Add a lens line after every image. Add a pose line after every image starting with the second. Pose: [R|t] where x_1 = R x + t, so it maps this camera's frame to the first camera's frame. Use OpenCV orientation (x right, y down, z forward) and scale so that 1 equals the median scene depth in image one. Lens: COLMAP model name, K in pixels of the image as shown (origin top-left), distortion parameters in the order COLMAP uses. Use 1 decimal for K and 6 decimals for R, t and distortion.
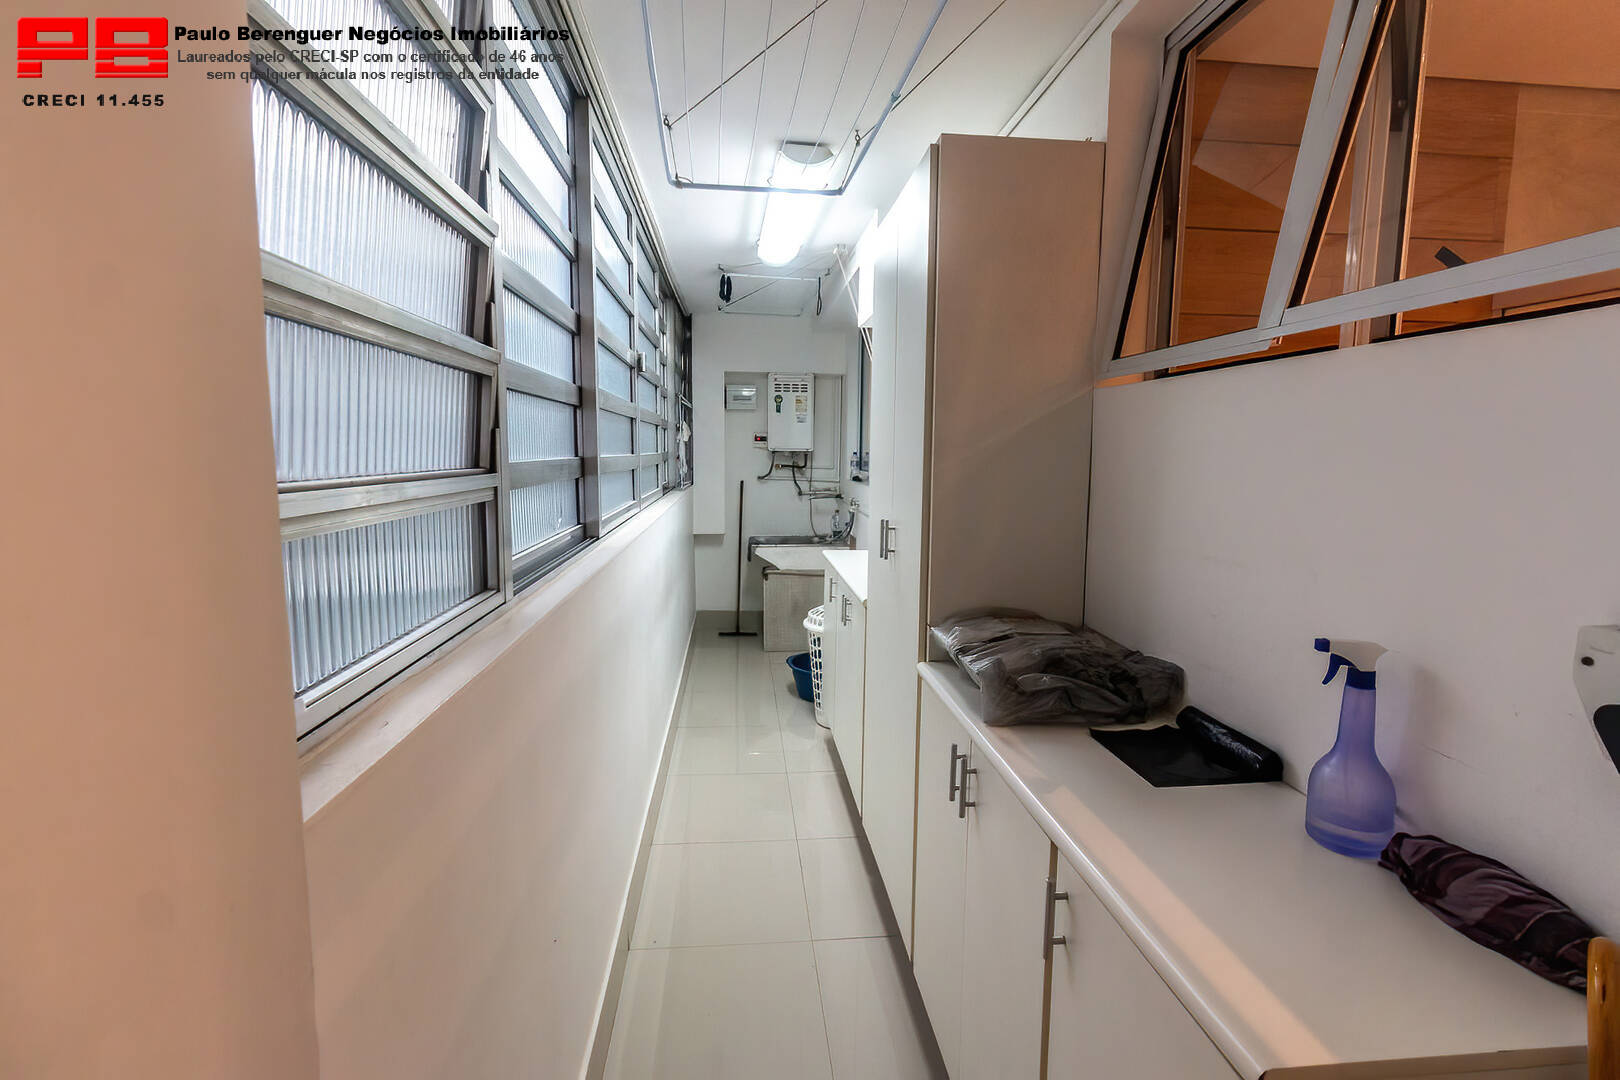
lens RADIAL K [[745.9, 0, 818.0], [0, 745.9, 527.5], [0, 0, 1]] dist [0.003147, 0.000548]
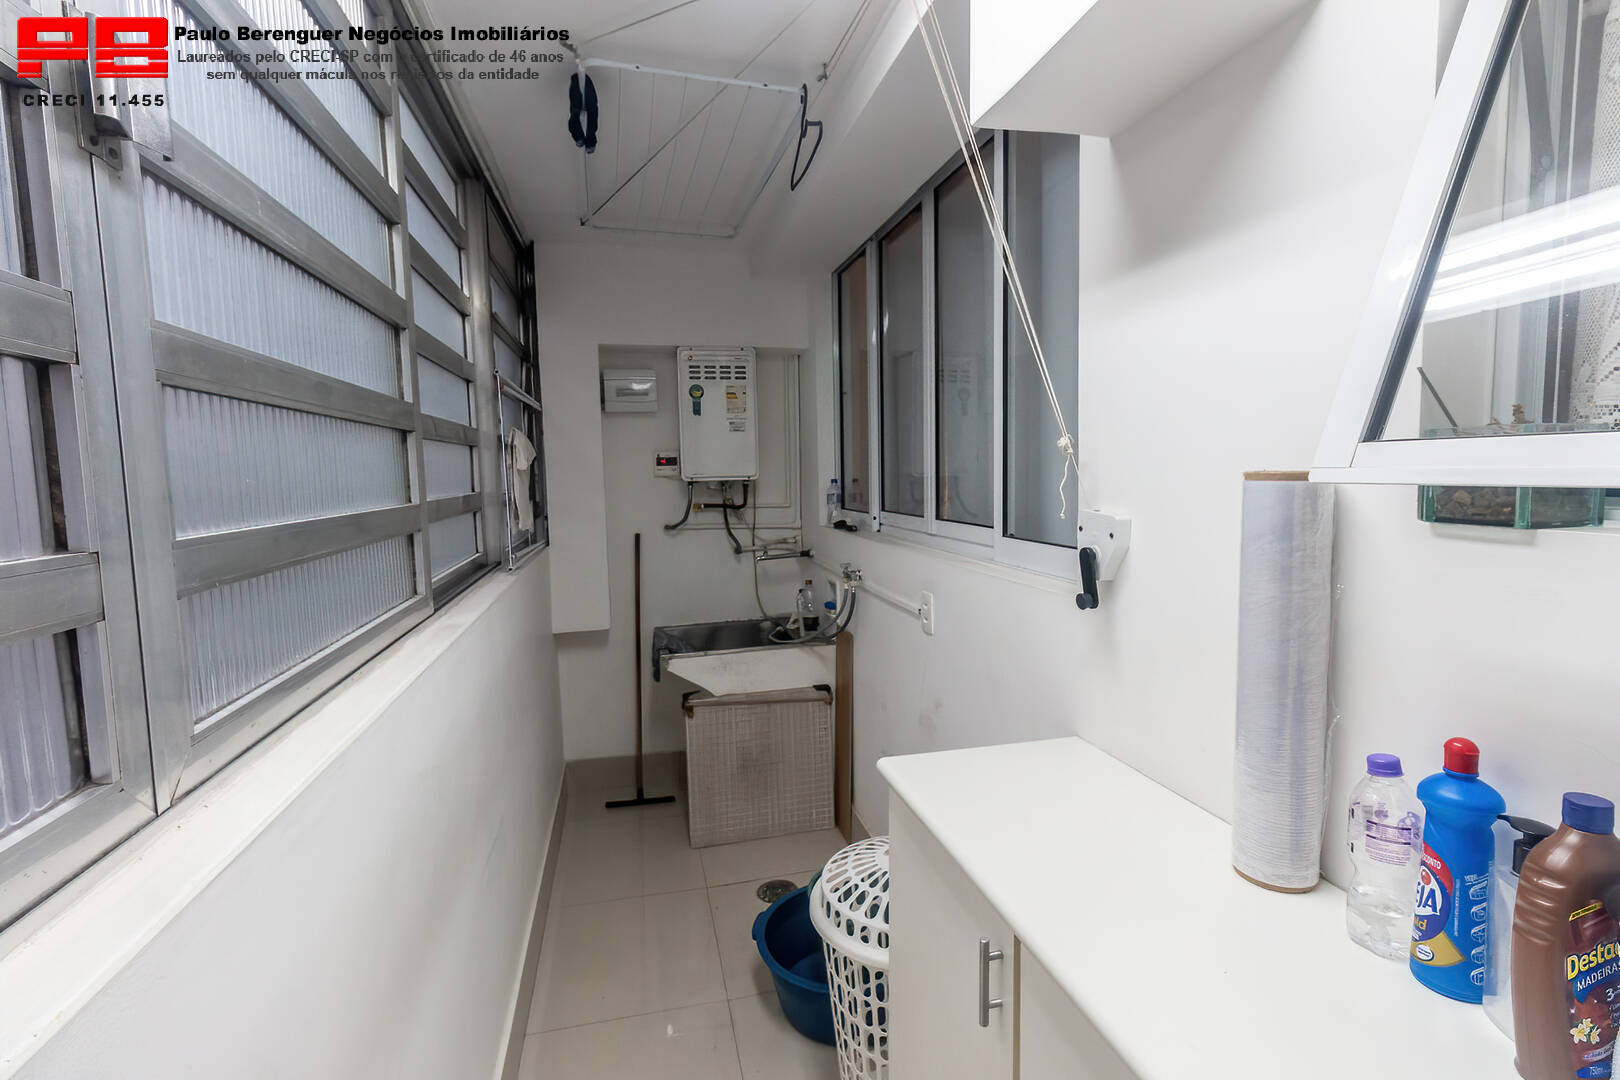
lens RADIAL K [[745.9, 0, 818.0], [0, 745.9, 527.5], [0, 0, 1]] dist [0.003147, 0.000548]
pose [[0.989485, -0.041897, 0.138433, -0.043956], [0.045811, 0.998632, -0.025206, -0.047933], [-0.137187, 0.031283, 0.990051, 0.414926]]
